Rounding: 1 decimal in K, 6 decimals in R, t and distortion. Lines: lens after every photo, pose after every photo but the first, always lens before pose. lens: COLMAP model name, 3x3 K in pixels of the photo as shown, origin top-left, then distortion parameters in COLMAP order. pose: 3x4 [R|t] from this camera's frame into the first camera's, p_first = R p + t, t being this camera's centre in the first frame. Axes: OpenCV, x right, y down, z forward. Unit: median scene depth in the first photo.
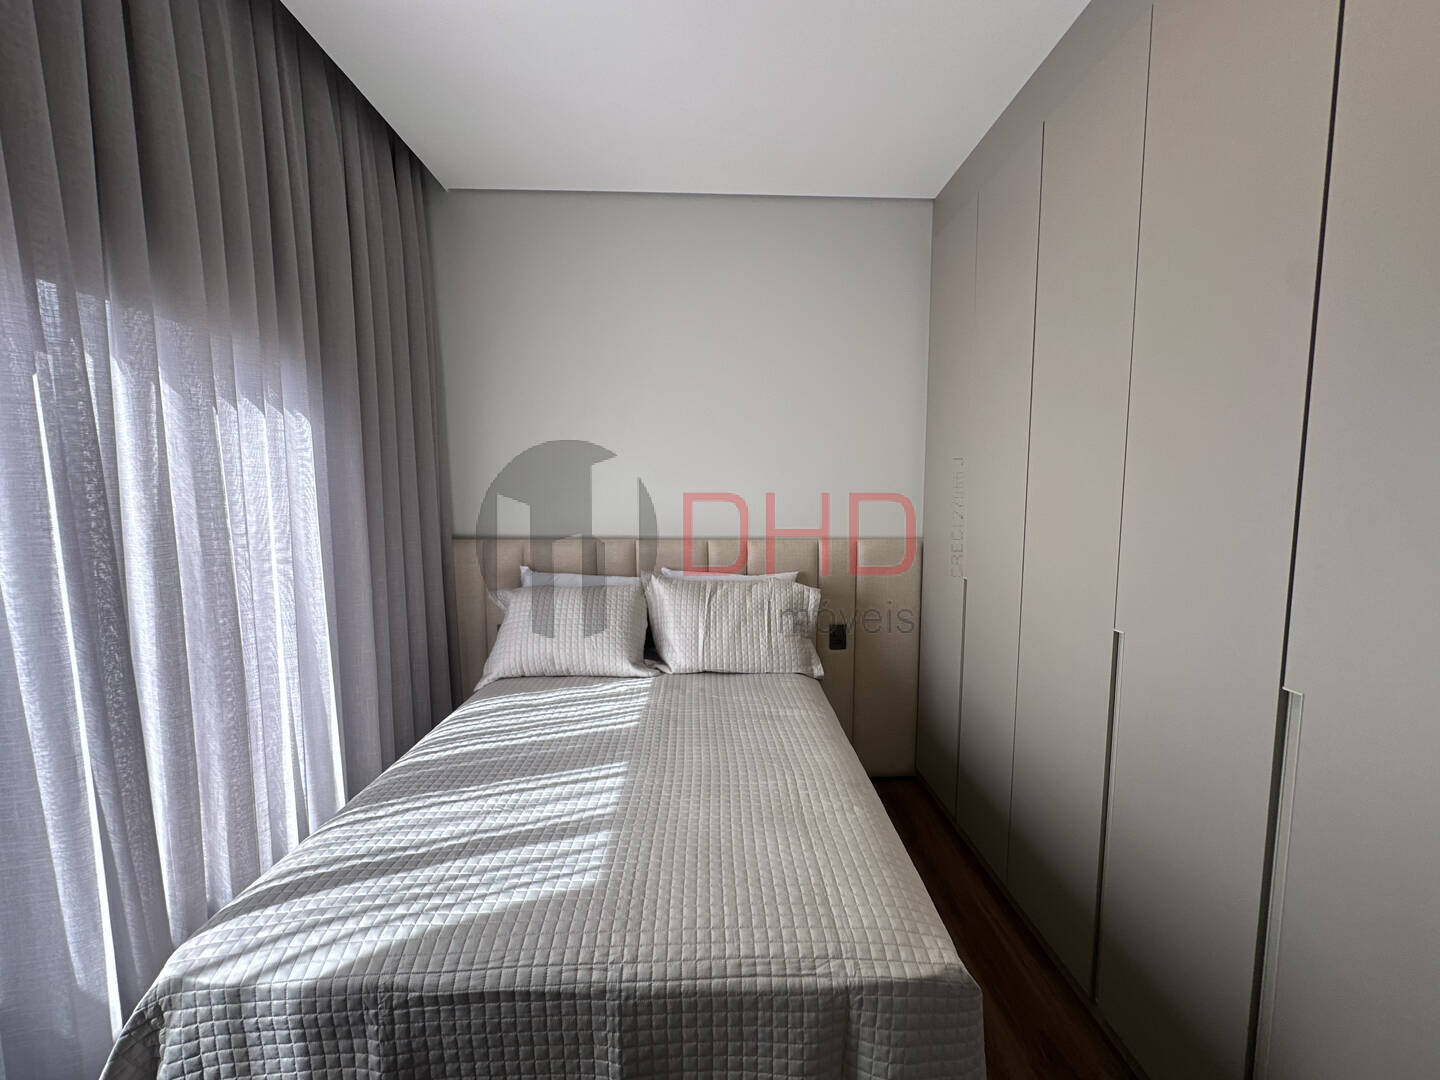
lens RADIAL K [[573.3, 0, 716.6], [0, 573.3, 540.1], [0, 0, 1]] dist [-0.003801, -0.000279]
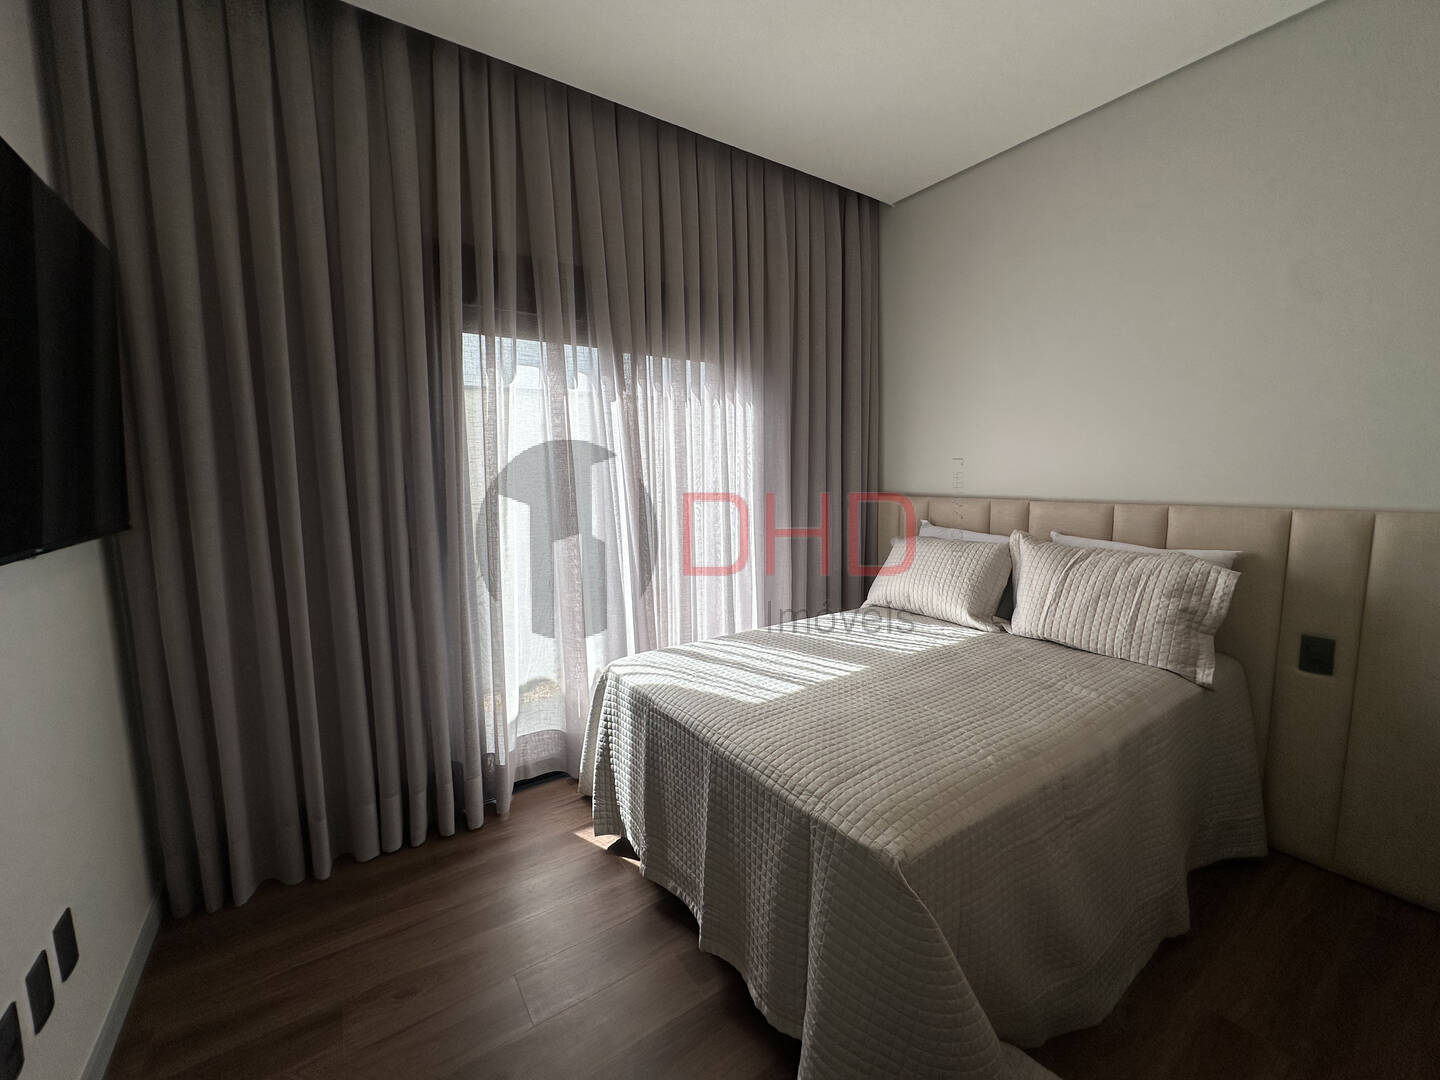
lens RADIAL K [[573.3, 0, 716.6], [0, 573.3, 540.1], [0, 0, 1]] dist [-0.003801, -0.000279]
pose [[0.537278, 0.089158, -0.838680, 0.461520], [-0.058741, 0.995938, 0.068244, 0.037384], [0.841357, 0.012599, 0.540332, 0.049702]]
